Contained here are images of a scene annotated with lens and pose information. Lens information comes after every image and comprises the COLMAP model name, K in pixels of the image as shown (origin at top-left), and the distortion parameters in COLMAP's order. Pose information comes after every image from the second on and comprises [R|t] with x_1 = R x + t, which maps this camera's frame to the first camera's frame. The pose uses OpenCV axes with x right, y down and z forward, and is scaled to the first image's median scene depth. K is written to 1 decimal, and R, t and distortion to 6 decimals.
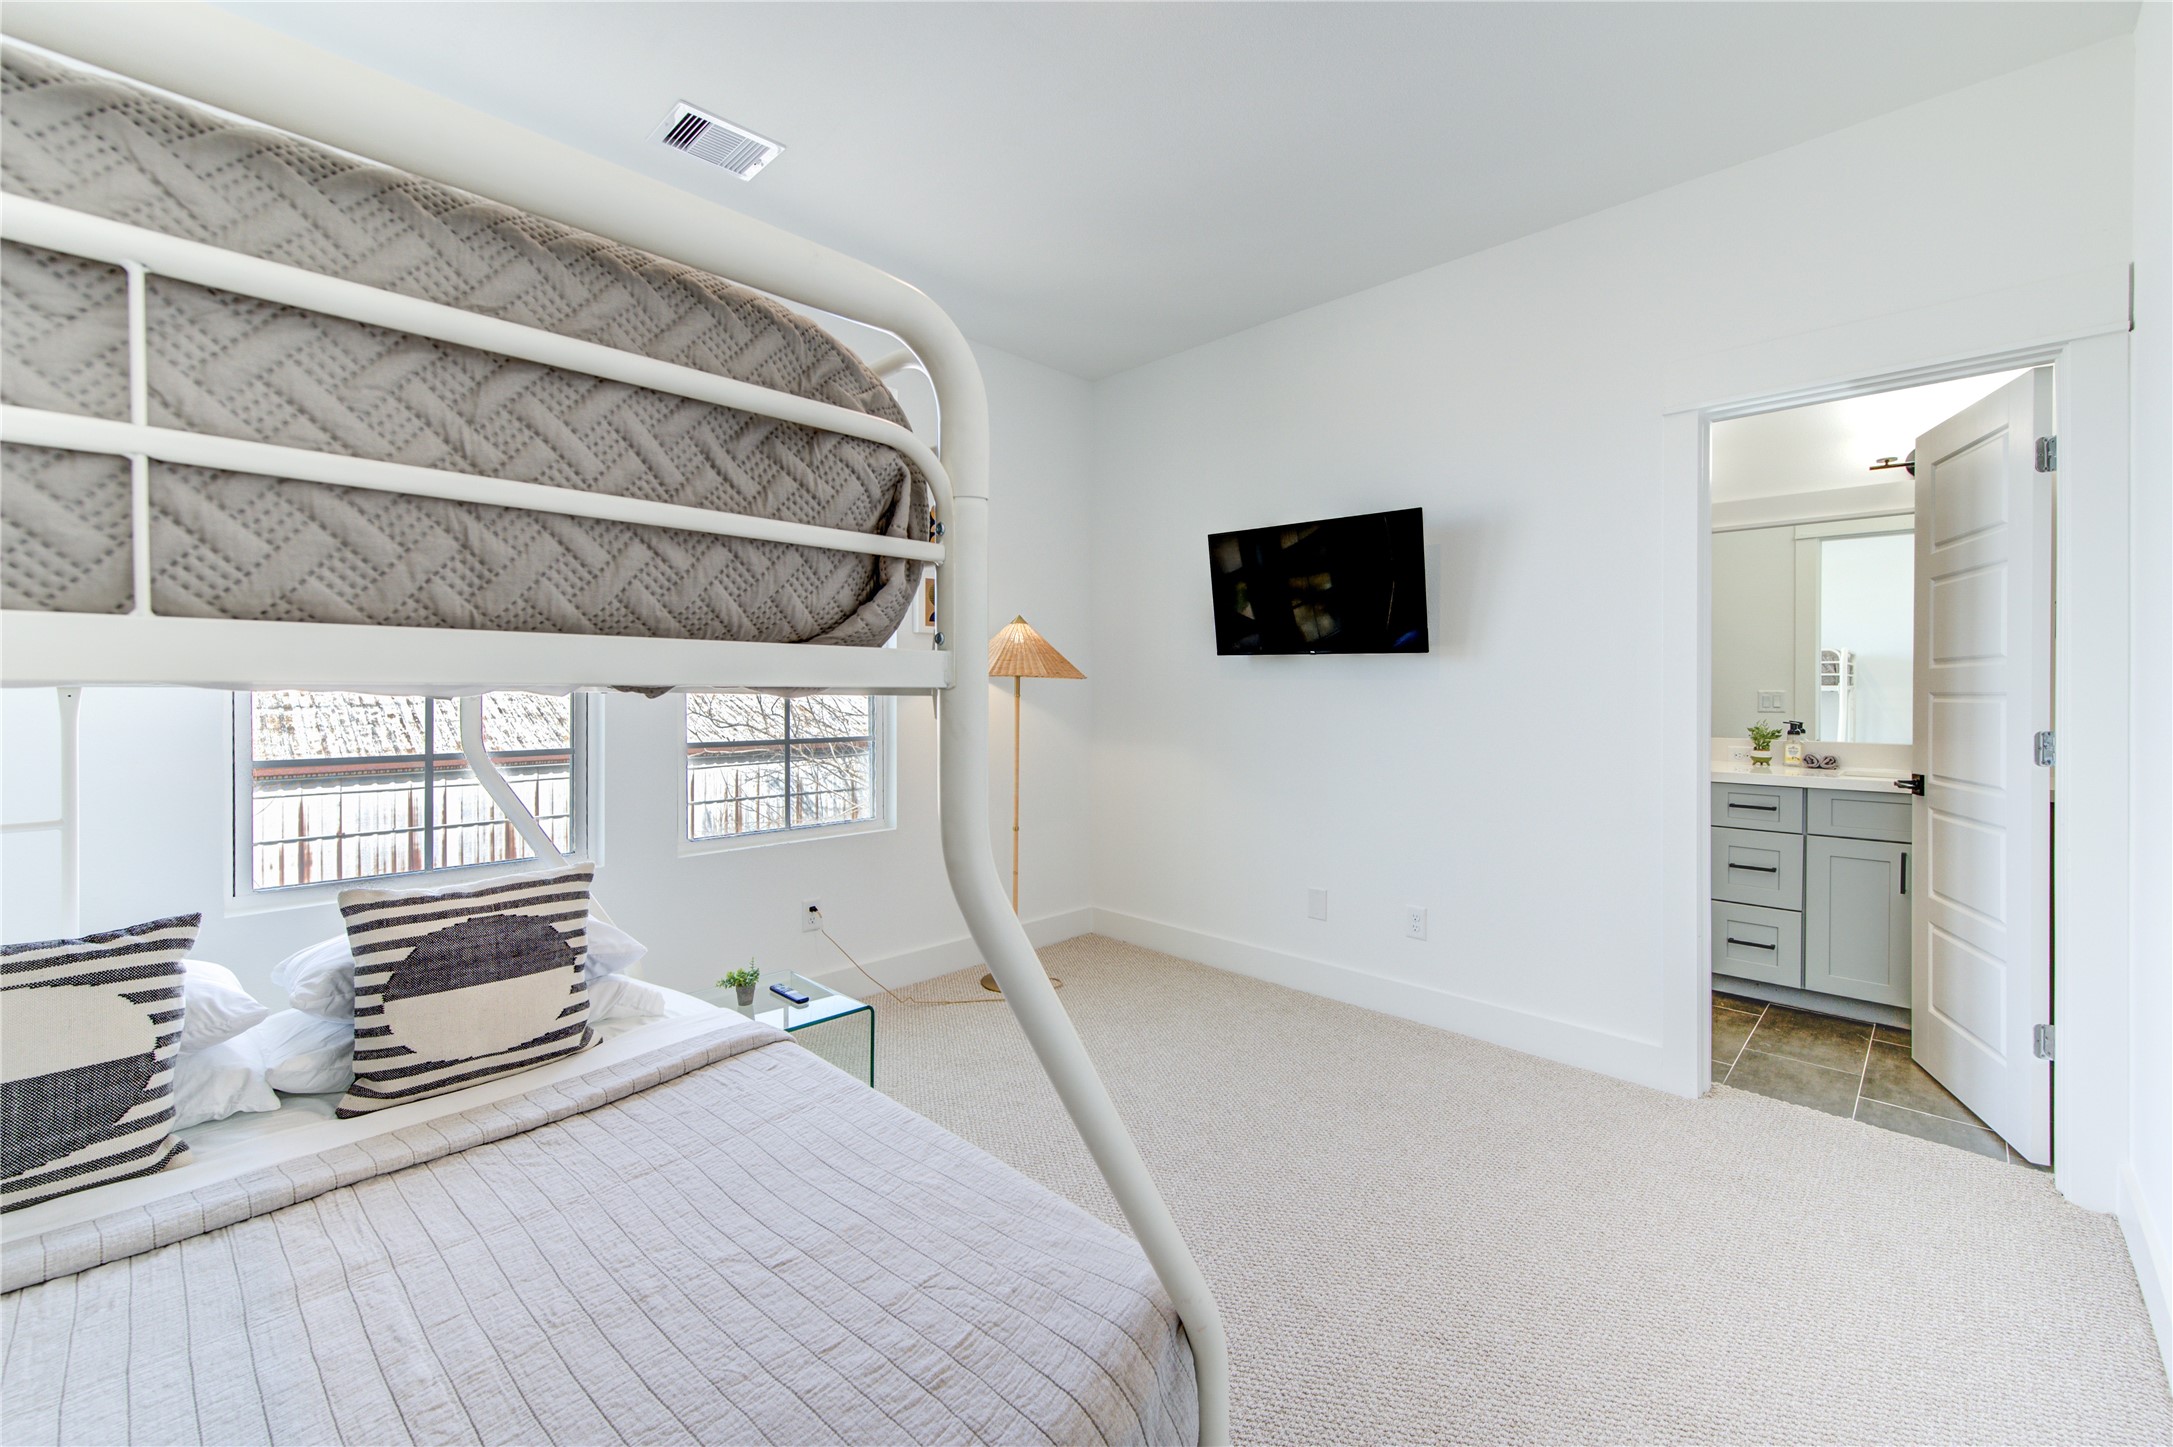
lens RADIAL K [[914.3, 0, 1044.2], [0, 914.3, 686.5], [0, 0, 1]] dist [-0.001351, -0.000196]
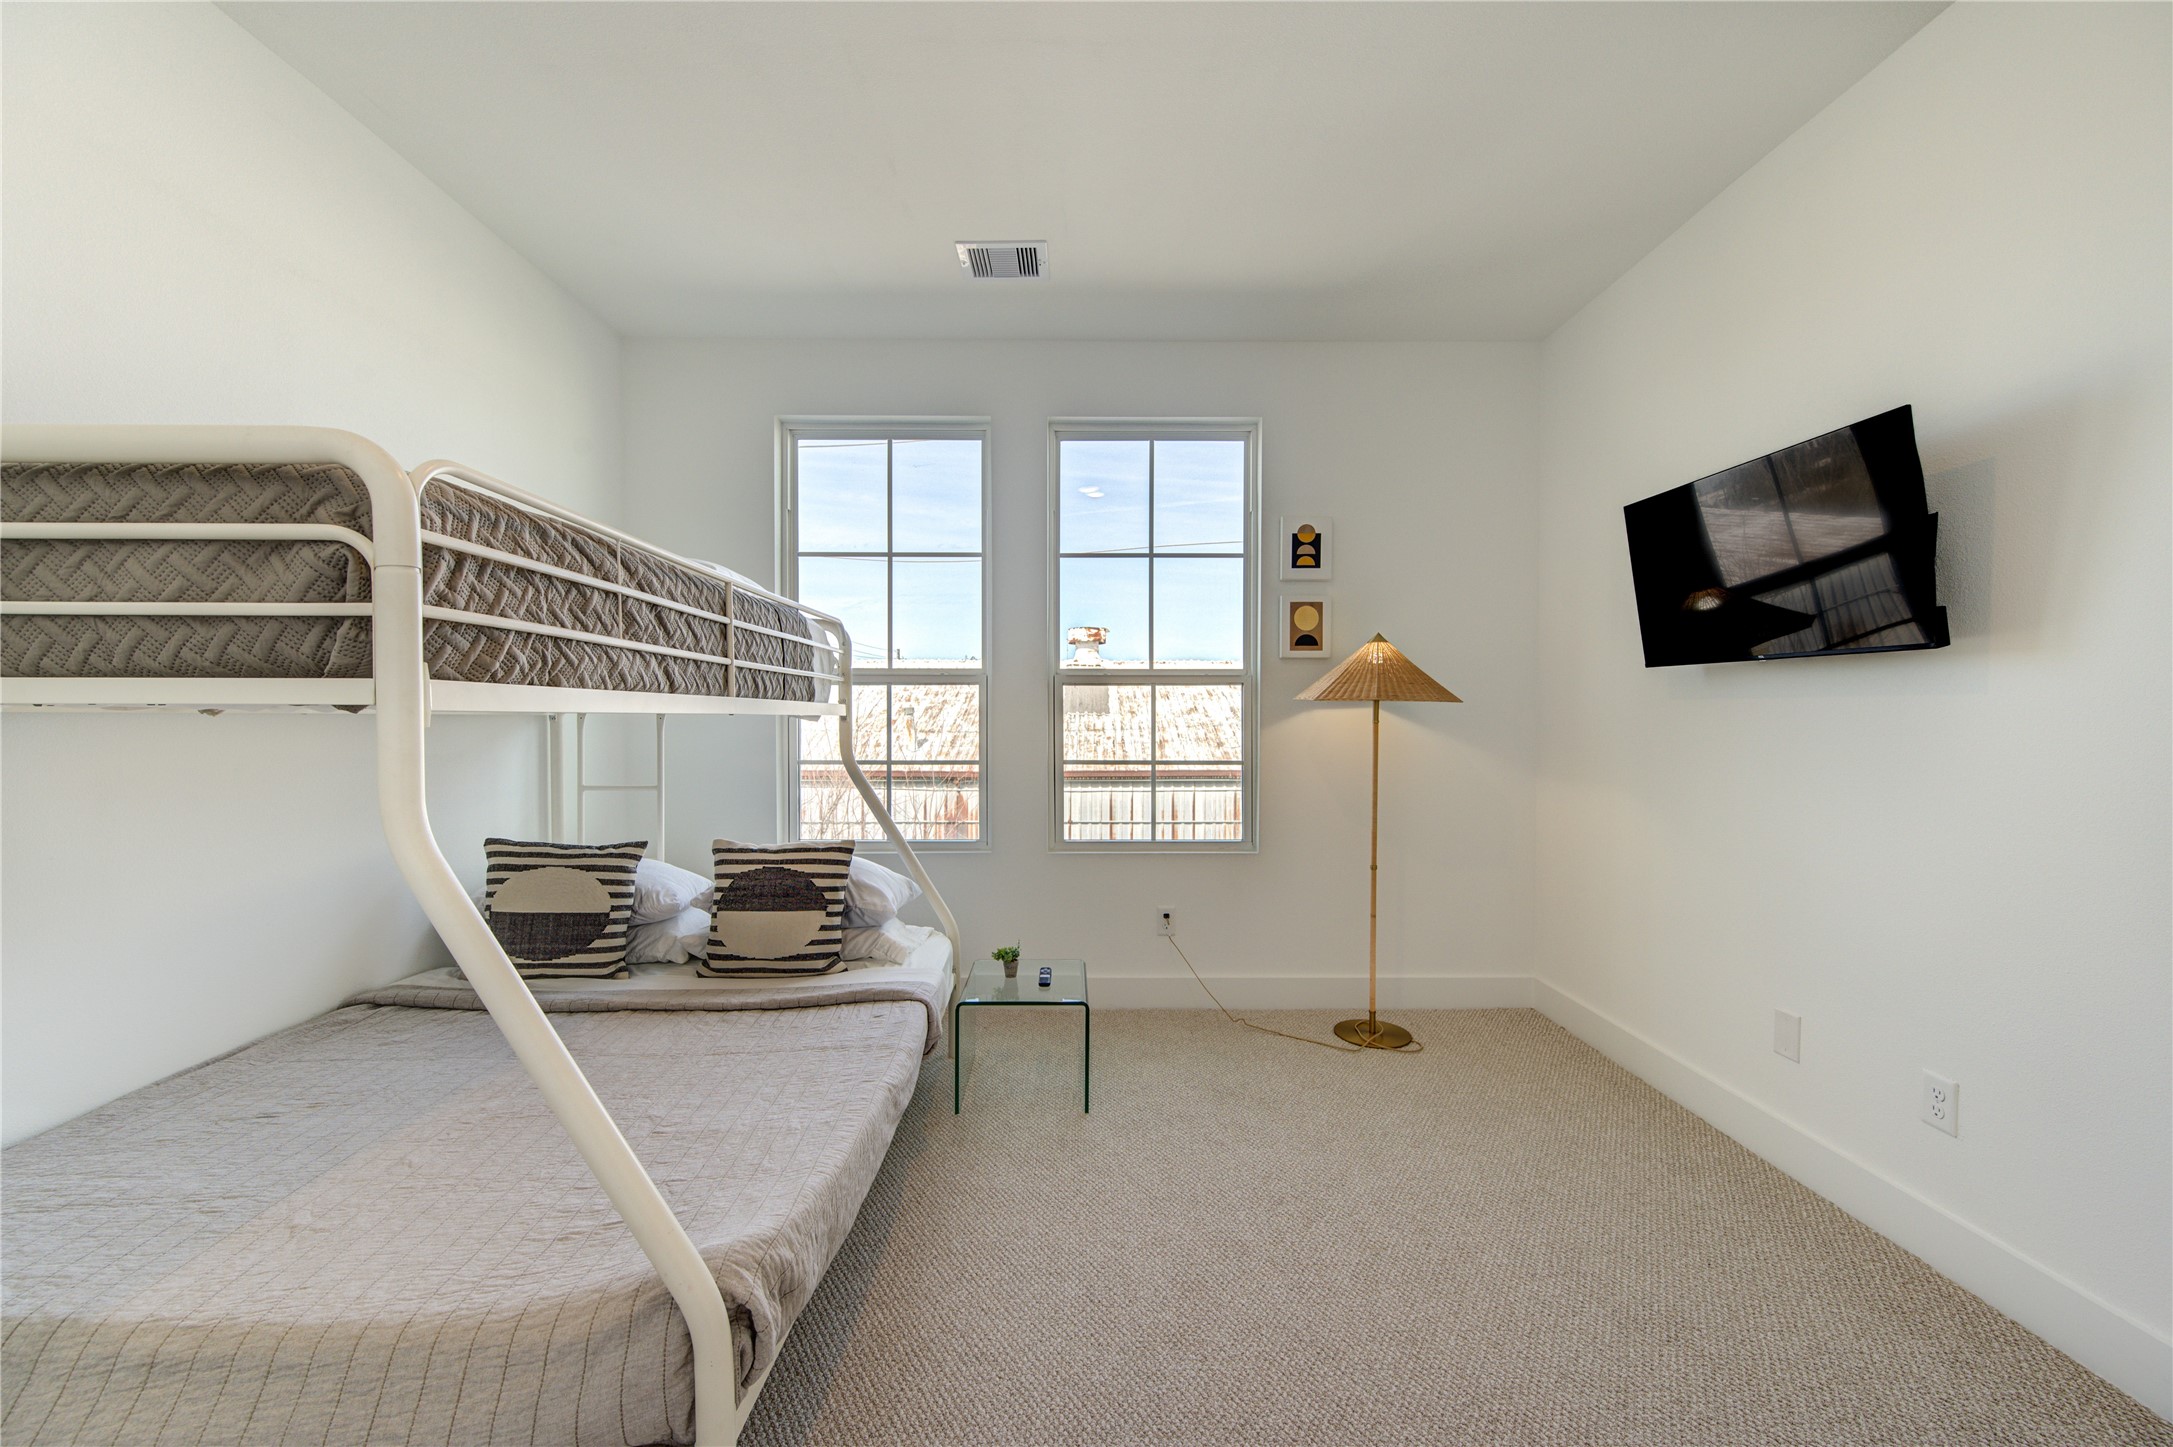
lens RADIAL K [[855.5, 0, 1087.2], [0, 855.5, 728.5], [0, 0, 1]] dist [0.001661, -0.000613]
pose [[0.704405, 0.007220, -0.709761, 0.835021], [0.002429, 0.999918, 0.012583, 0.012296], [0.709794, -0.010588, 0.704330, 0.441365]]
